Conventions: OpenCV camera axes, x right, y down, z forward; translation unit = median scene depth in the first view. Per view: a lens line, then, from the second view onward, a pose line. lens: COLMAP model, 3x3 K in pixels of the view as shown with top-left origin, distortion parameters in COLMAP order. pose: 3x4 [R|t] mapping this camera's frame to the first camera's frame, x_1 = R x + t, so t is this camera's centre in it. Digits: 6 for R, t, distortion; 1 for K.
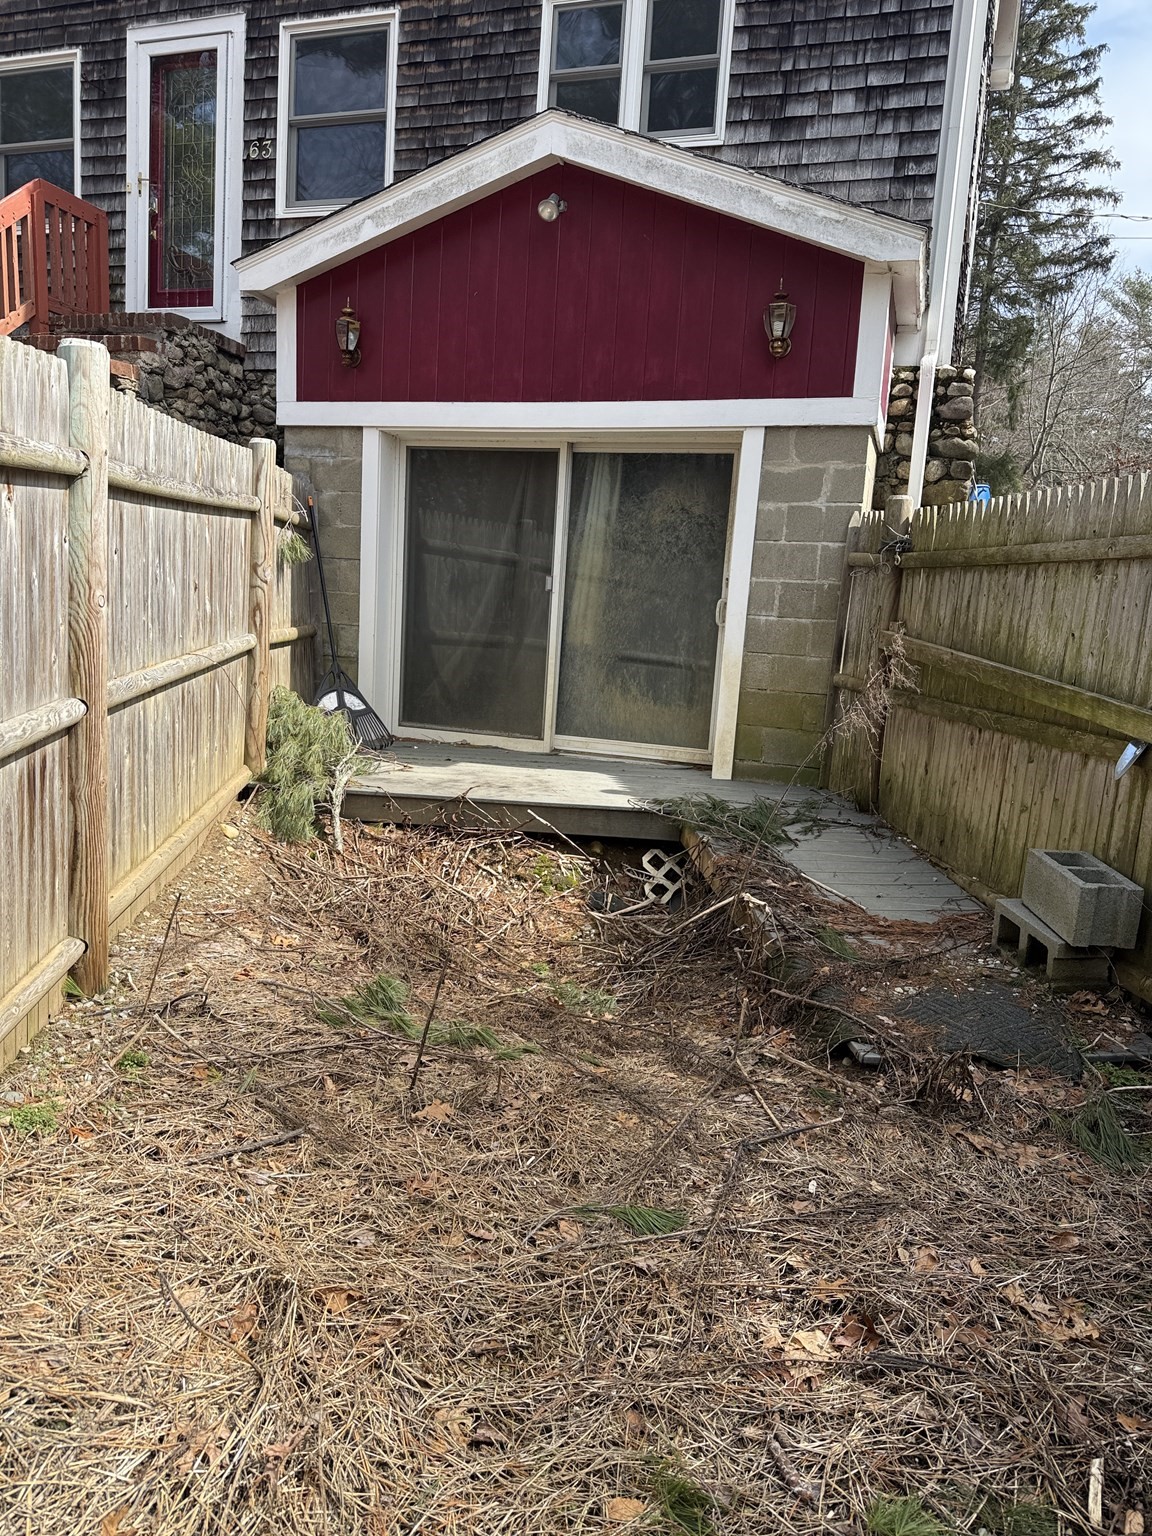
lens RADIAL K [[1162.7, 0, 576.0], [0, 1162.7, 768.0], [0, 0, 1]] dist [-0.005142, -0.000511]
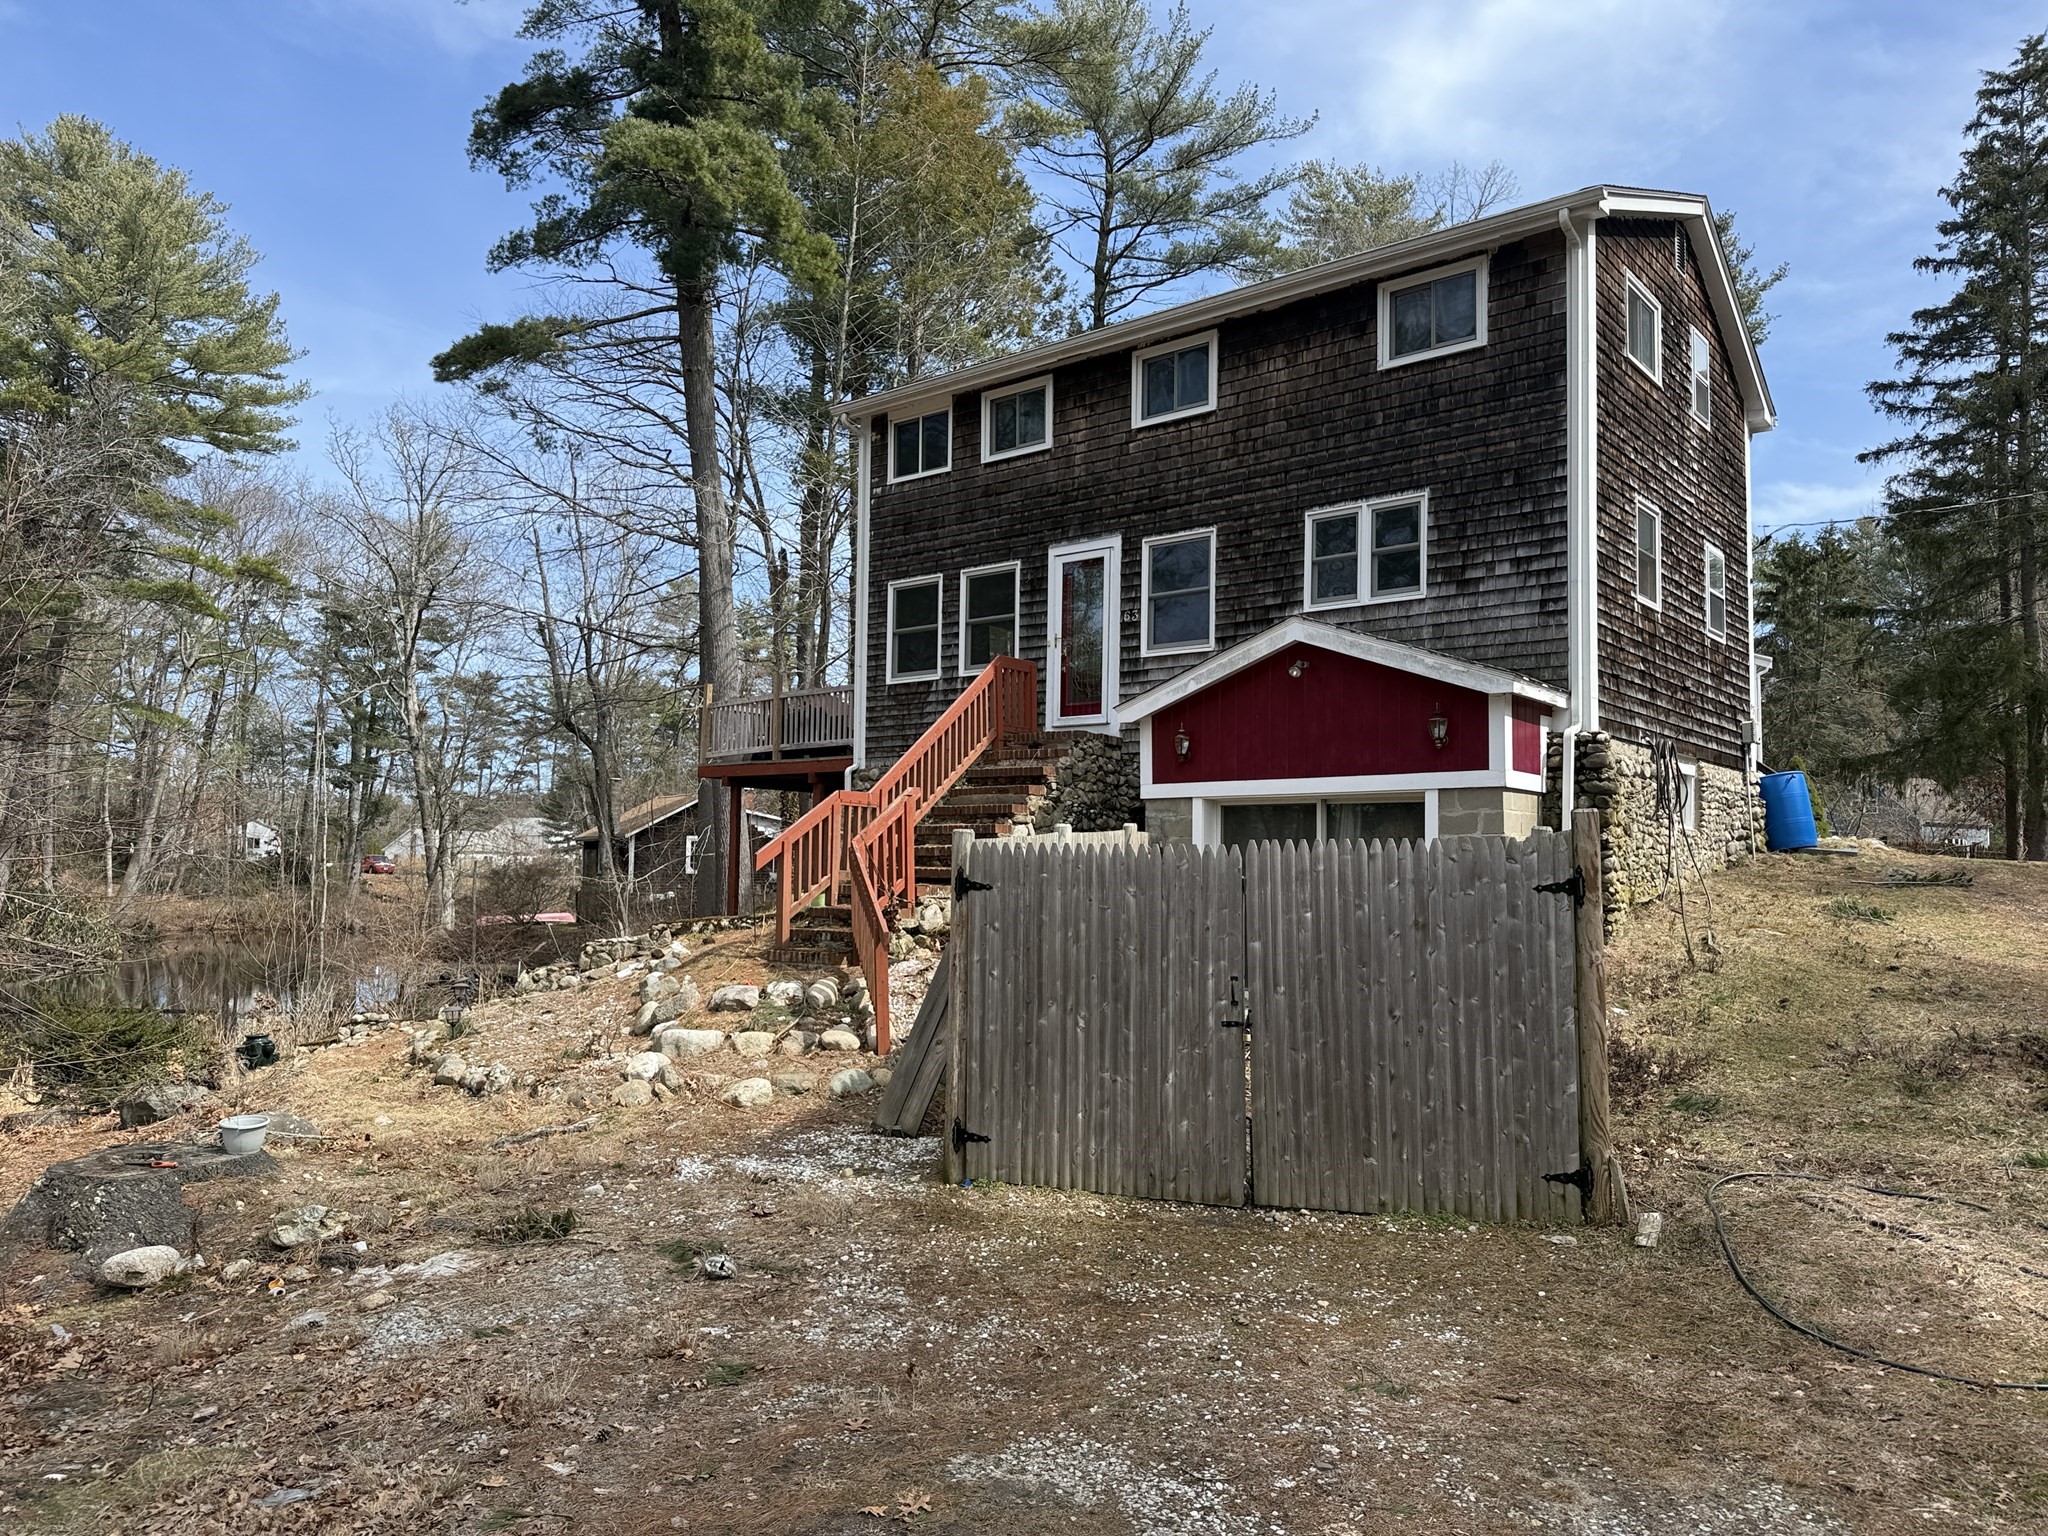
lens RADIAL K [[1418.1, 0, 1026.3], [0, 1418.1, 808.5], [0, 0, 1]] dist [0.144758, -0.318184]
pose [[0.940435, -0.058318, -0.334934, 0.229014], [-0.008829, 0.980656, -0.195541, 0.095611], [0.339858, 0.186850, 0.921728, -0.788832]]
